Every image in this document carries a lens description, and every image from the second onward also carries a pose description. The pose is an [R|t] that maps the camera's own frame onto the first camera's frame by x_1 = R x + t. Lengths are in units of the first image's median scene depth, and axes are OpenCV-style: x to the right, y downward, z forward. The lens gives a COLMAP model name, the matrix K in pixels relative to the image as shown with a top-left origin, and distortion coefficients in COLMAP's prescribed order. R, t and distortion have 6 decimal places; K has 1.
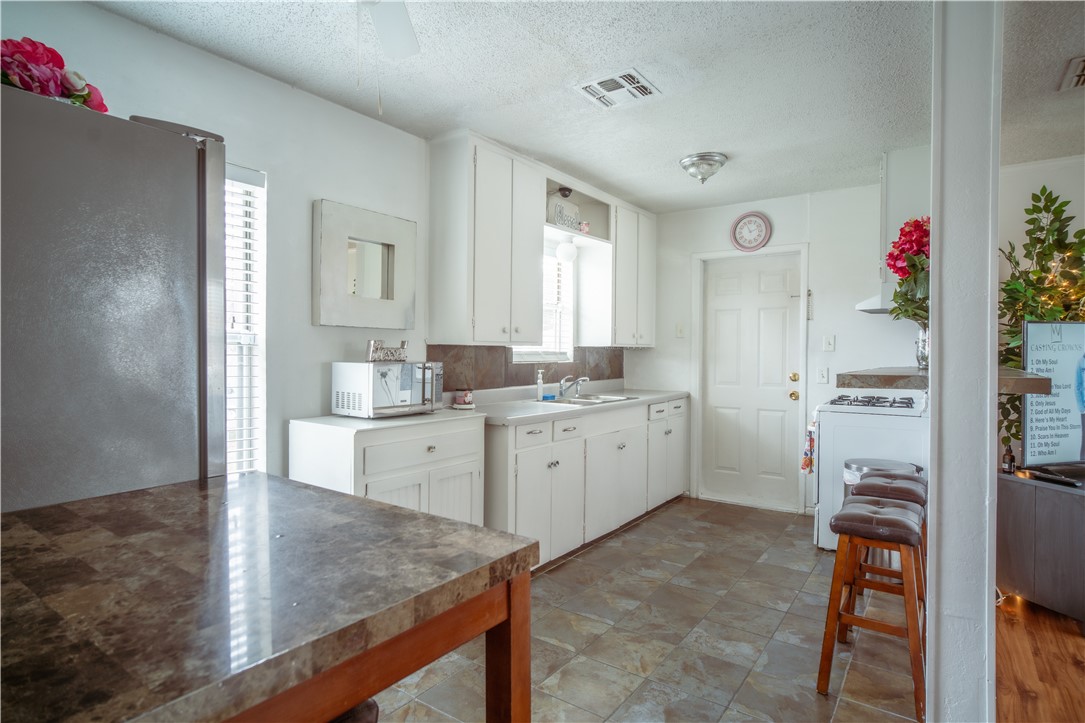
lens RADIAL K [[558.0, 0, 540.7], [0, 558.0, 360.1], [0, 0, 1]] dist [0.000671, 0.000368]
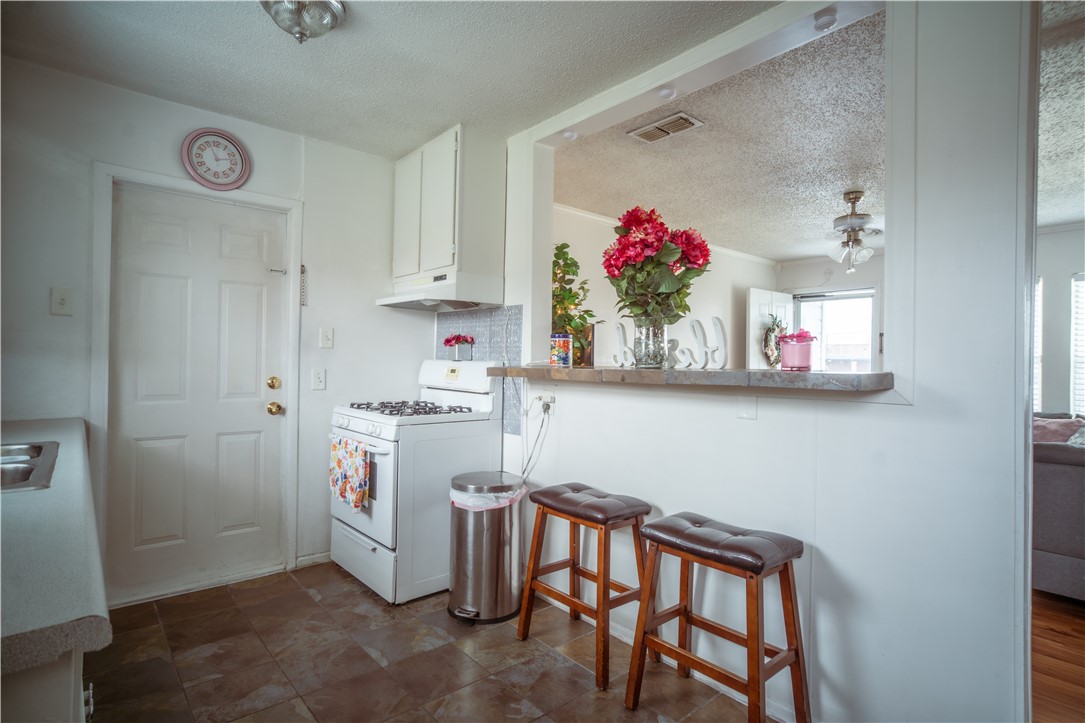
lens RADIAL K [[558.0, 0, 540.5], [0, 558.0, 357.1], [0, 0, 1]] dist [0.000671, 0.000368]
pose [[0.254242, 0.003176, 0.967135, -0.151877], [-0.008059, 0.999967, -0.001165, -0.004484], [-0.967107, -0.007498, 0.254259, 0.480765]]
